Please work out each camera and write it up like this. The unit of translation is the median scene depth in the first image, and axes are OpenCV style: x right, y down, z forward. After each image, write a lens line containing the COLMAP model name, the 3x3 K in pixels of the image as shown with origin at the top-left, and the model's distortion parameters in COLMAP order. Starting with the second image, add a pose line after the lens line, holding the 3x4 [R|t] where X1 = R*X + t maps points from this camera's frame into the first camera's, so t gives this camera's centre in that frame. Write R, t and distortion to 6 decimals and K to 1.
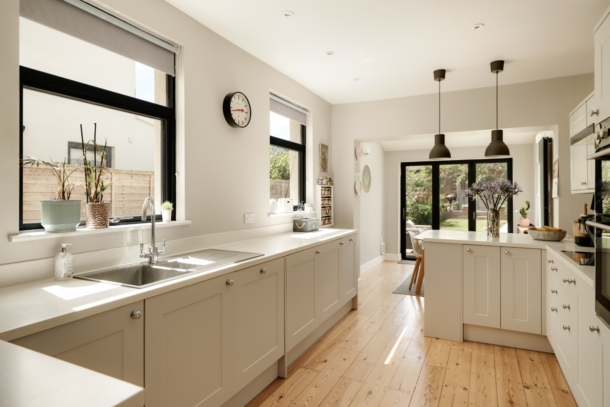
lens RADIAL K [[351.7, 0, 306.1], [0, 351.7, 193.3], [0, 0, 1]] dist [-0.003373, 0.006225]
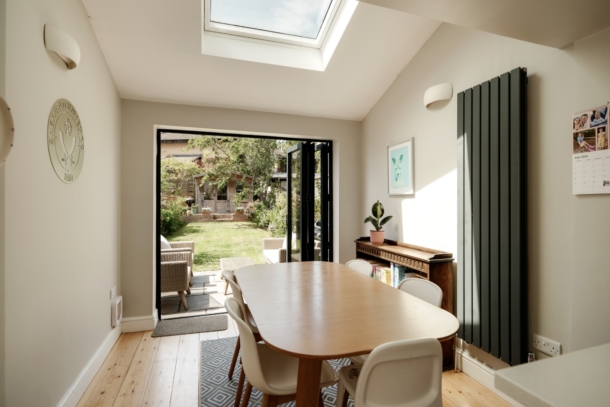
lens RADIAL K [[311.5, 0, 304.2], [0, 311.5, 198.5], [0, 0, 1]] dist [-0.000906, -0.000231]
pose [[0.708211, 0.000639, 0.706001, 0.241798], [-0.003515, 0.999990, 0.002622, 0.024617], [-0.705992, -0.004339, 0.708206, 1.251199]]
